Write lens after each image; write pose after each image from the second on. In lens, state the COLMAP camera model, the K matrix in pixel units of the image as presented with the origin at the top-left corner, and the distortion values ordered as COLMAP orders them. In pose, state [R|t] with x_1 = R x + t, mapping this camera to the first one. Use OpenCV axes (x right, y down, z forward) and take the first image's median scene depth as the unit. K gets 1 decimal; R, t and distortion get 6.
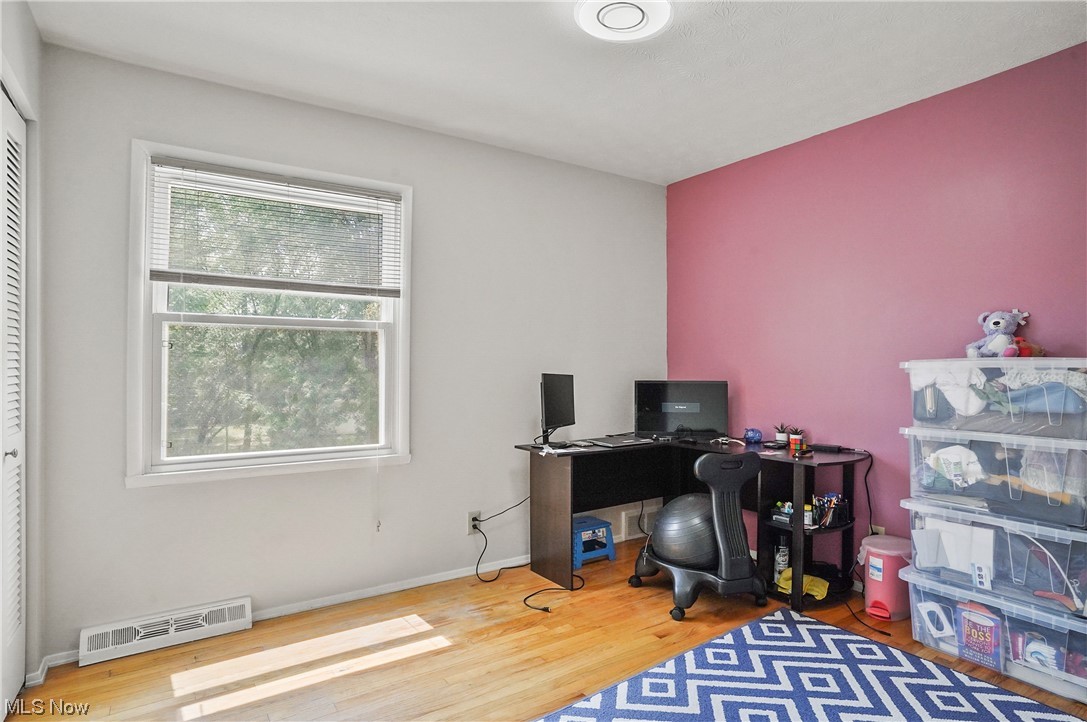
lens RADIAL K [[582.7, 0, 540.5], [0, 582.7, 365.2], [0, 0, 1]] dist [-0.073849, 0.043084]
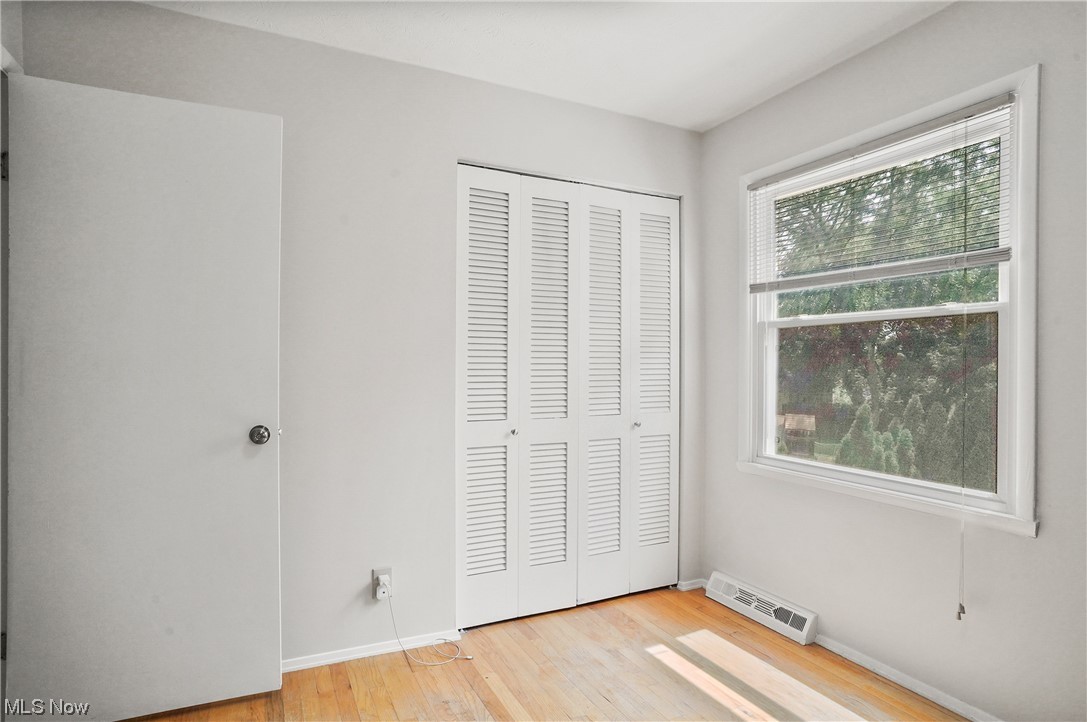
lens RADIAL K [[582.7, 0, 540.5], [0, 582.7, 365.2], [0, 0, 1]] dist [-0.073849, 0.043084]
pose [[-0.140555, -0.001736, -0.990071, 0.524928], [-0.005687, 0.999983, -0.000946, -0.001345], [0.990057, 0.005498, -0.140562, 0.741510]]
